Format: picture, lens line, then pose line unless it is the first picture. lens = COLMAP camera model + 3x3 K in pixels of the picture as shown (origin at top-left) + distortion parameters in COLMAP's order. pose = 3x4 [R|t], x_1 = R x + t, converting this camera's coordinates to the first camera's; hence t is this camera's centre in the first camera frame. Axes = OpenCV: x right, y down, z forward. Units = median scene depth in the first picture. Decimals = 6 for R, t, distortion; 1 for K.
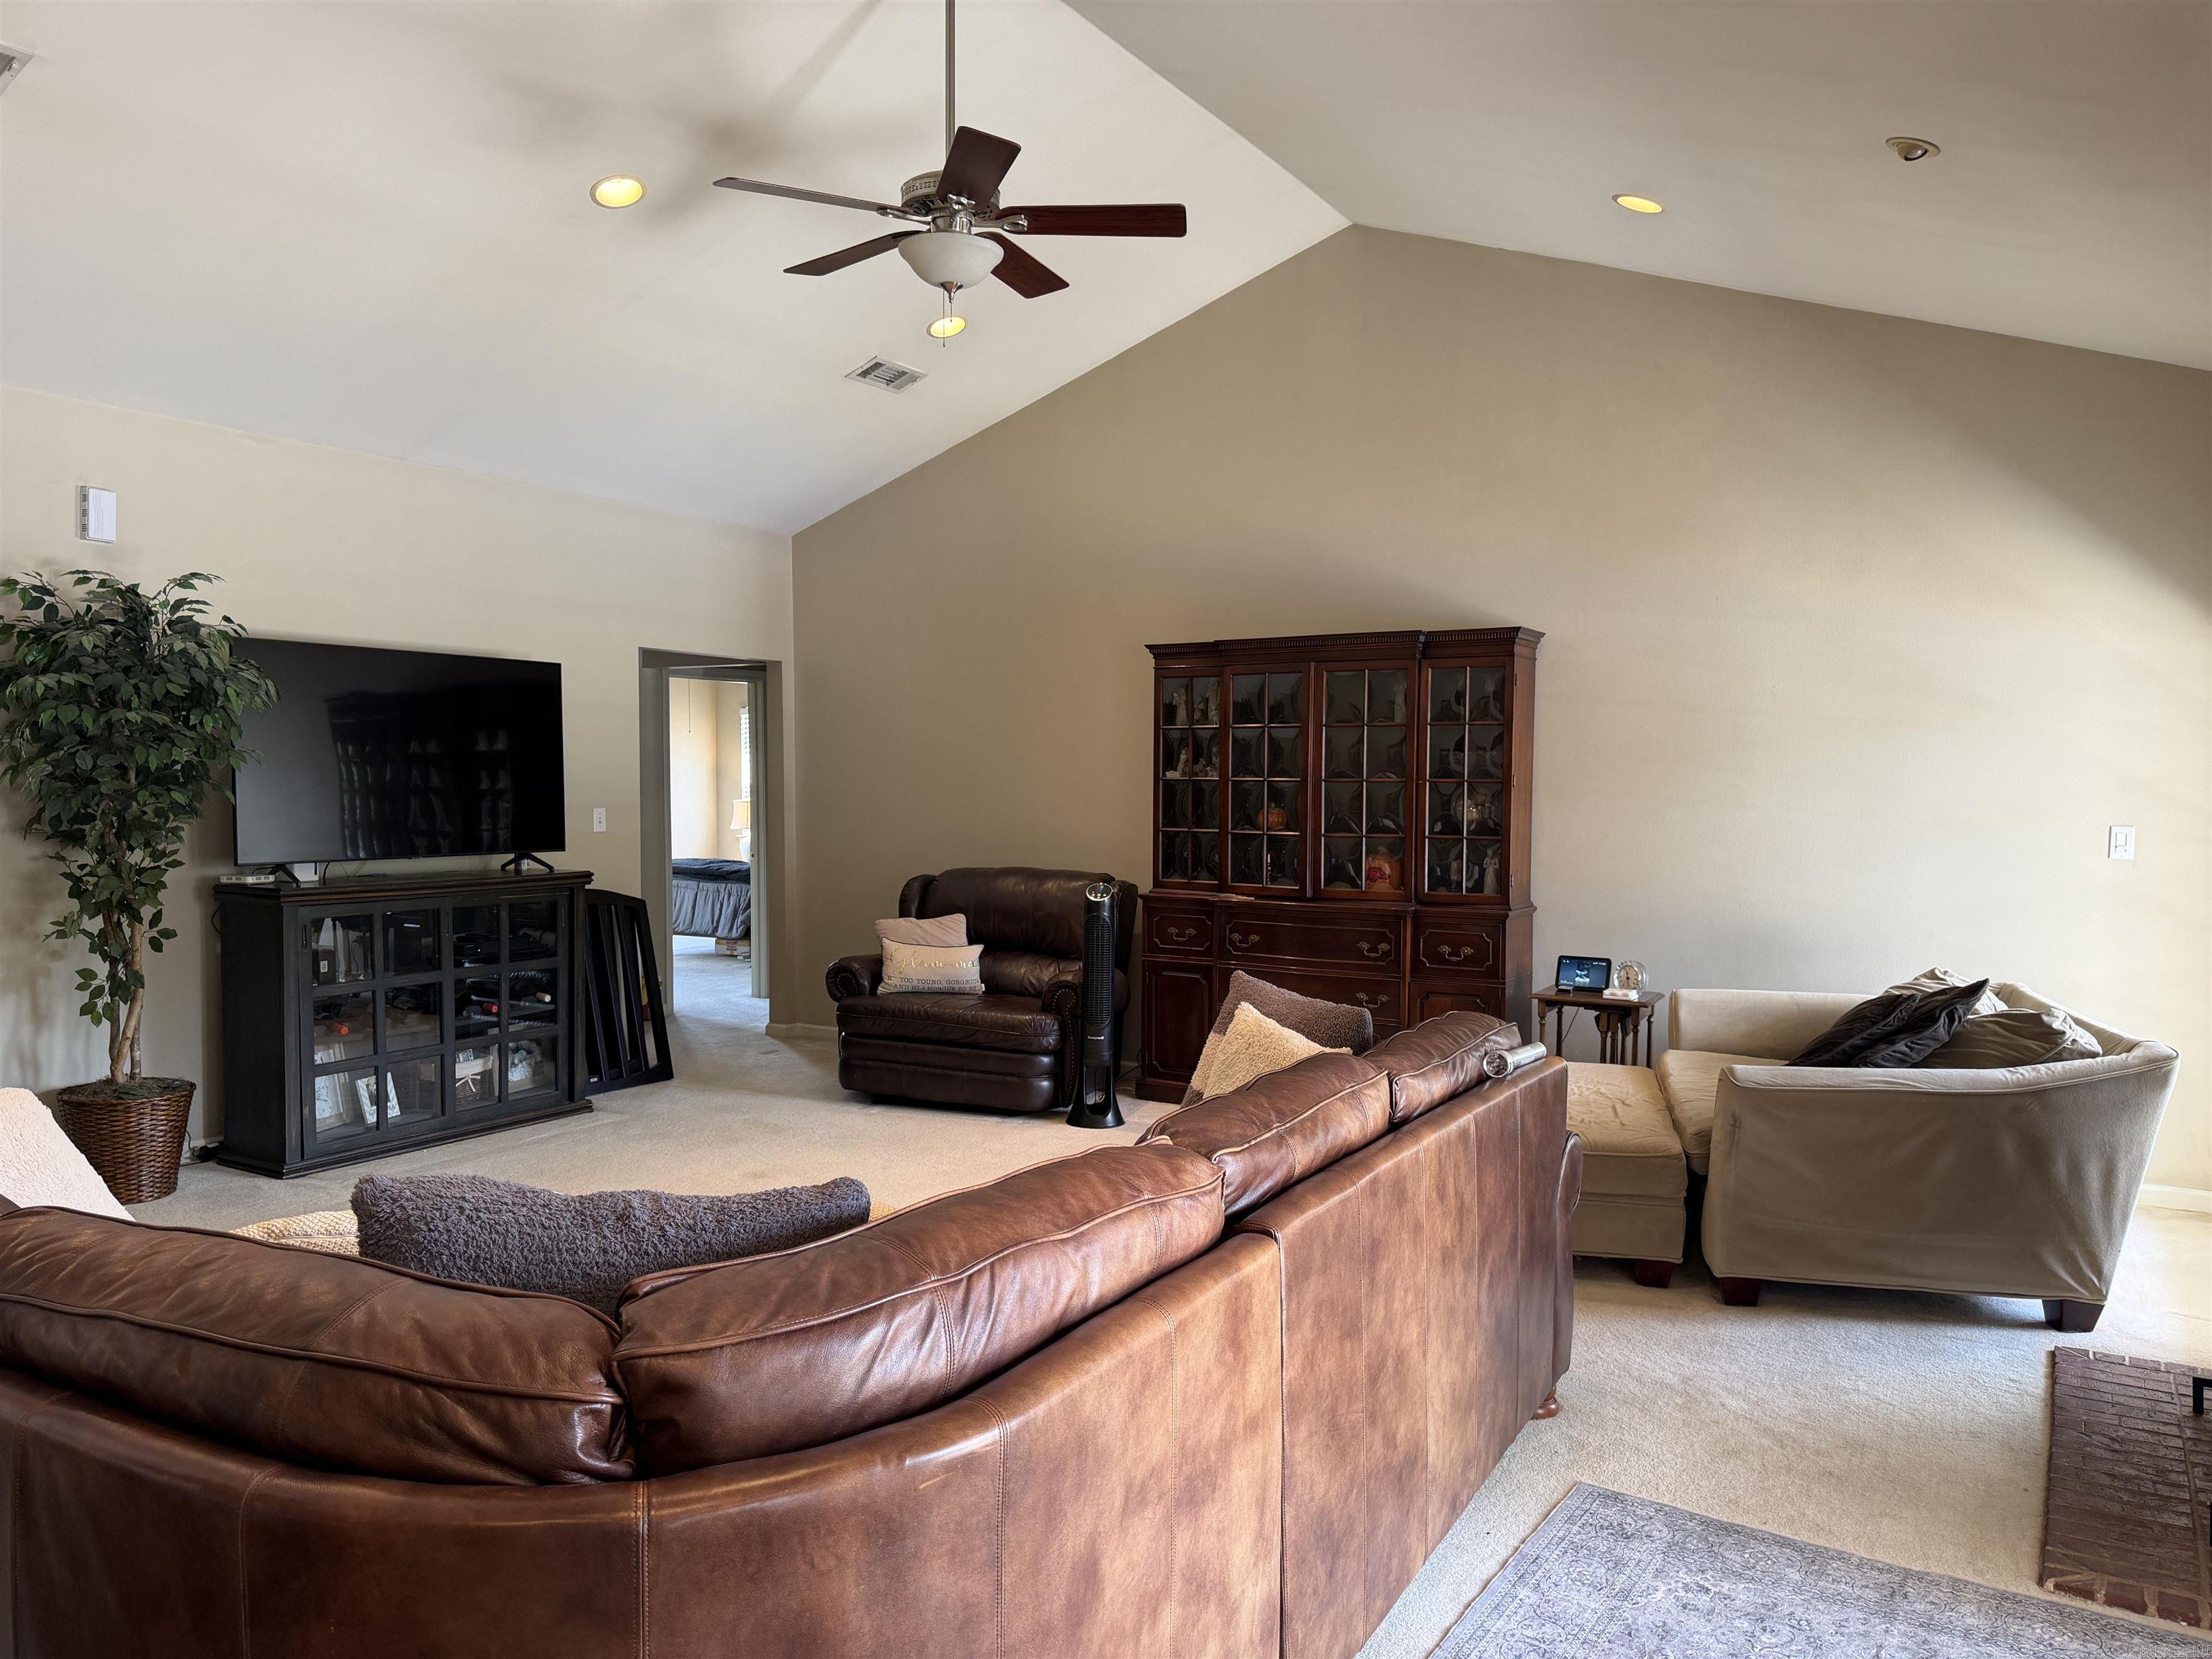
lens RADIAL K [[1549.5, 0, 1108.6], [0, 1549.5, 841.0], [0, 0, 1]] dist [0.118999, -0.152297]
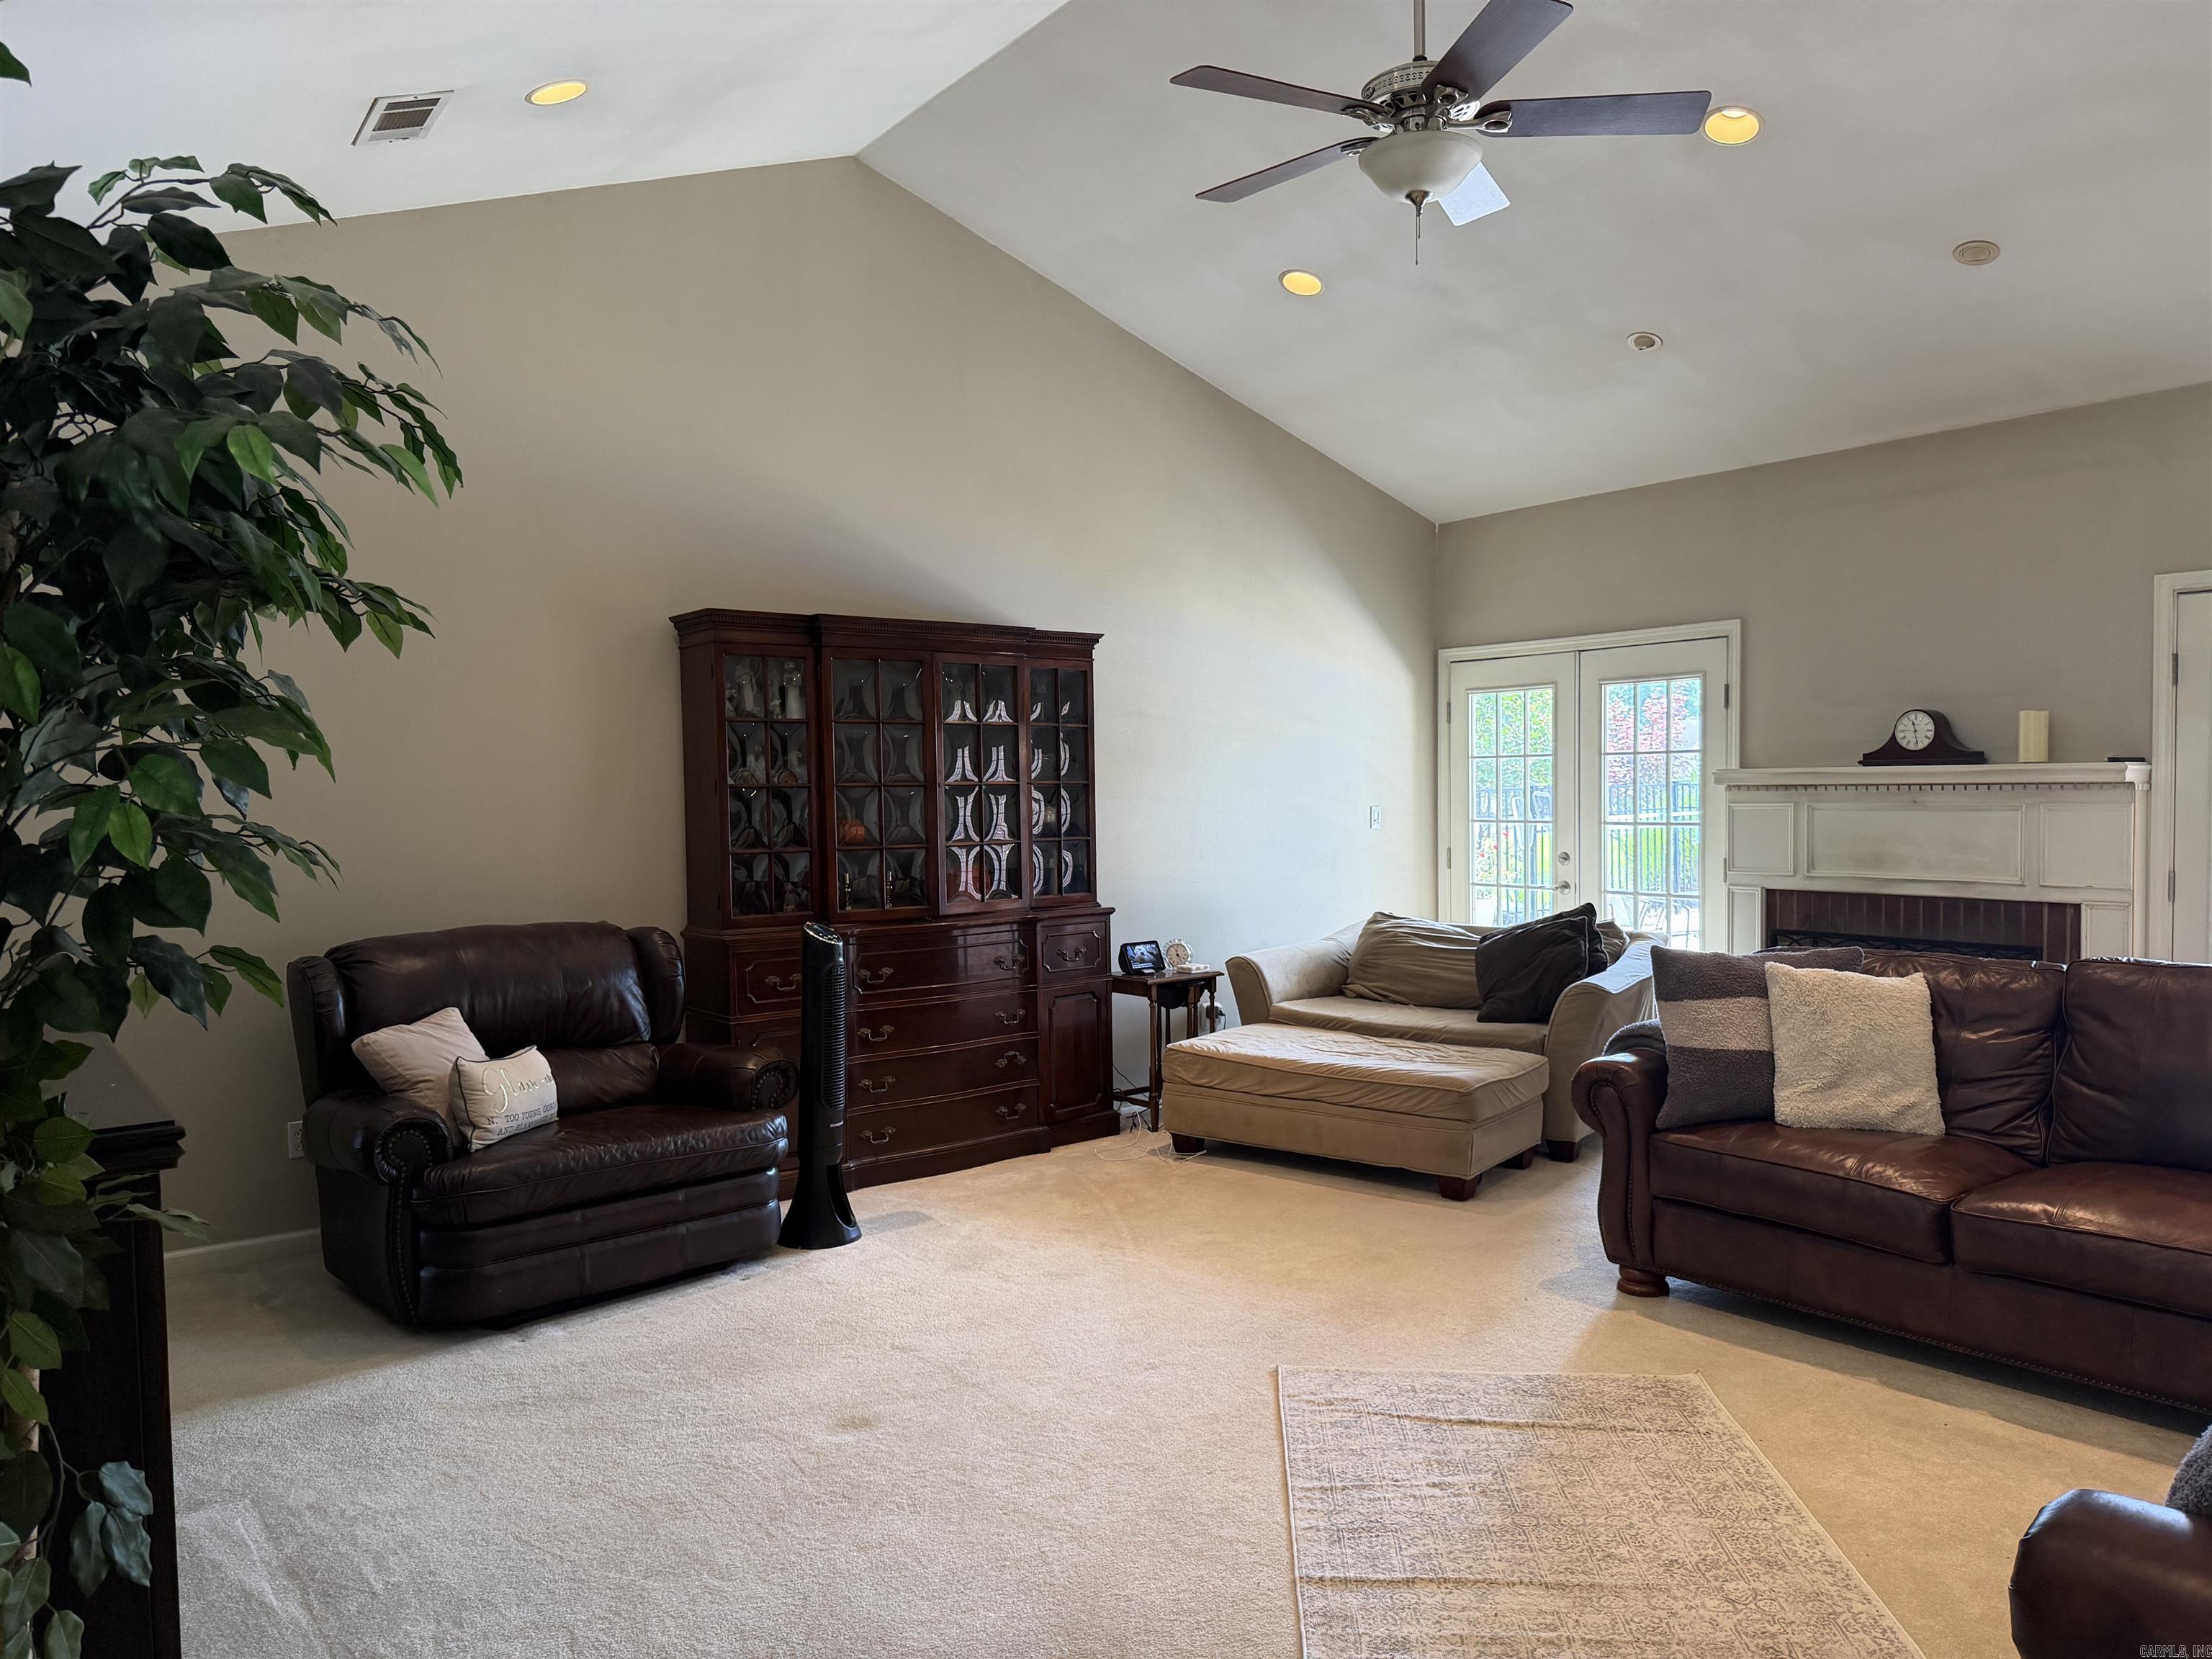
lens RADIAL K [[1538.0, 0, 1098.7], [0, 1538.0, 826.1], [0, 0, 1]] dist [0.119381, -0.179715]
pose [[0.382566, -0.035103, 0.923261, -0.661488], [0.063424, 0.997919, 0.011661, -0.019916], [-0.921749, 0.054096, 0.383996, 0.583664]]
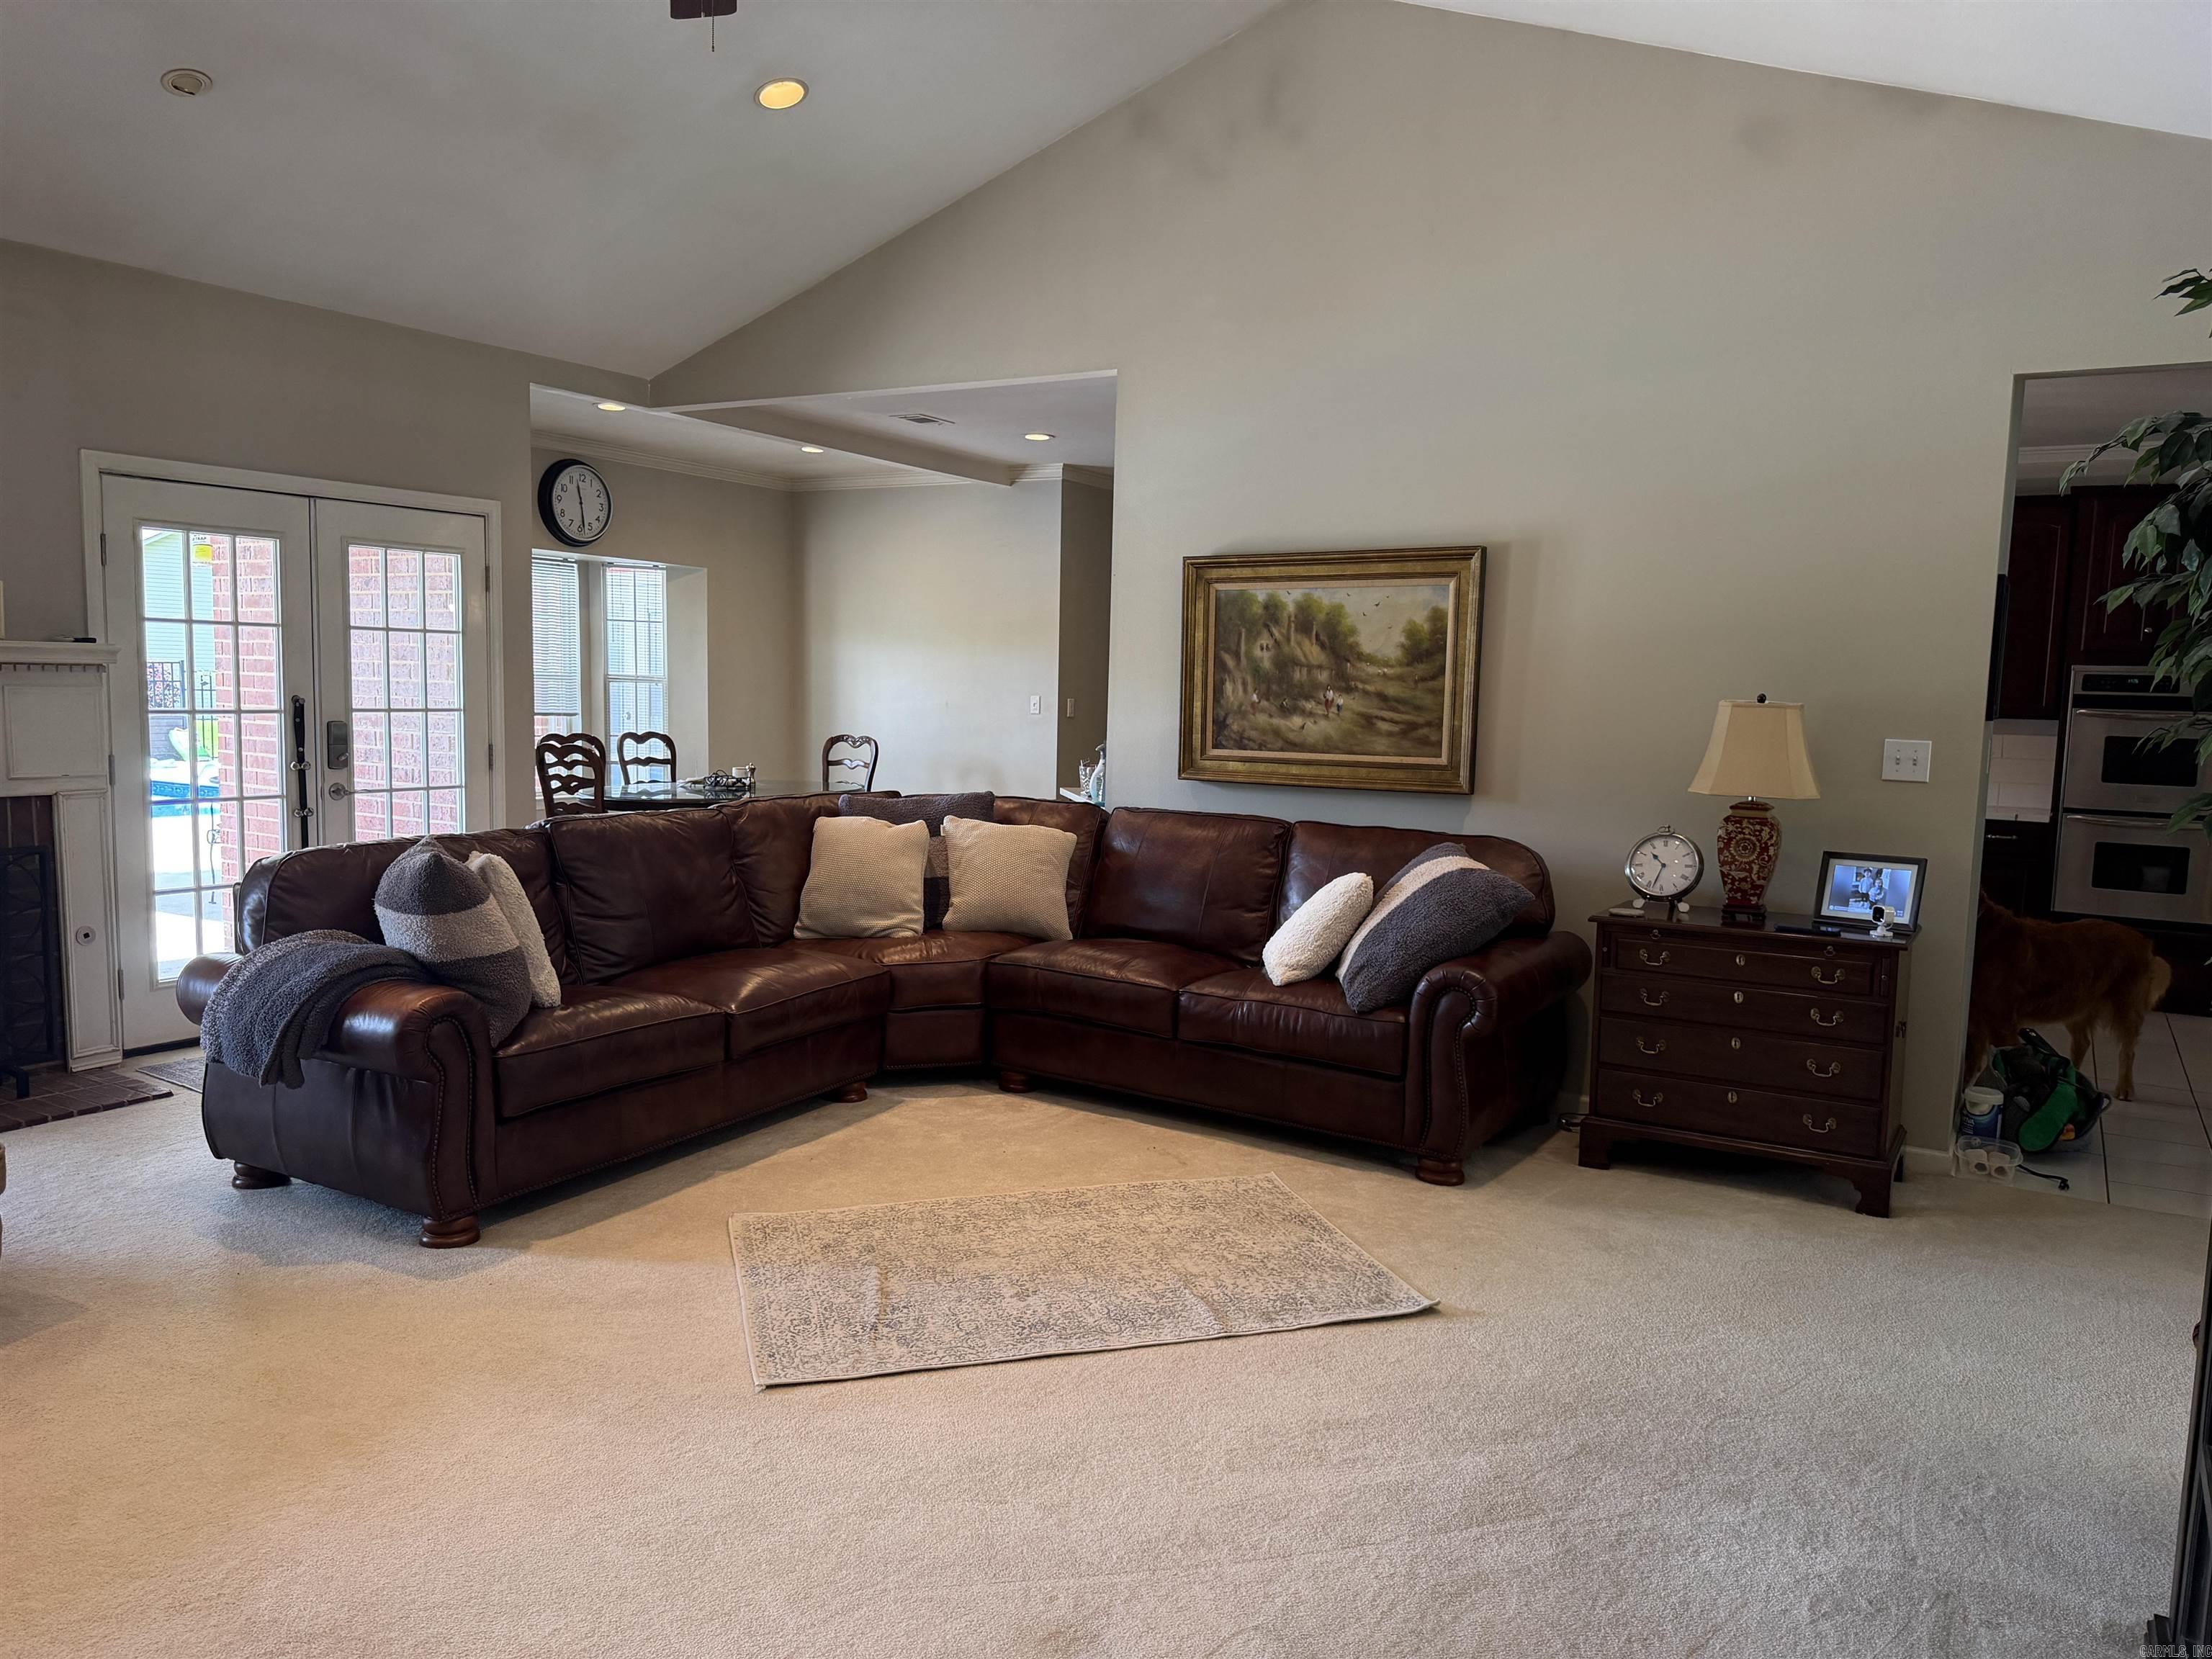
lens RADIAL K [[1553.1, 0, 1112.8], [0, 1553.1, 838.3], [0, 0, 1]] dist [0.167306, -0.307131]
pose [[-0.999276, -0.033978, 0.017111, -0.214630], [-0.030907, 0.987333, 0.155624, -0.053966], [-0.022182, 0.154983, -0.987668, 1.215775]]
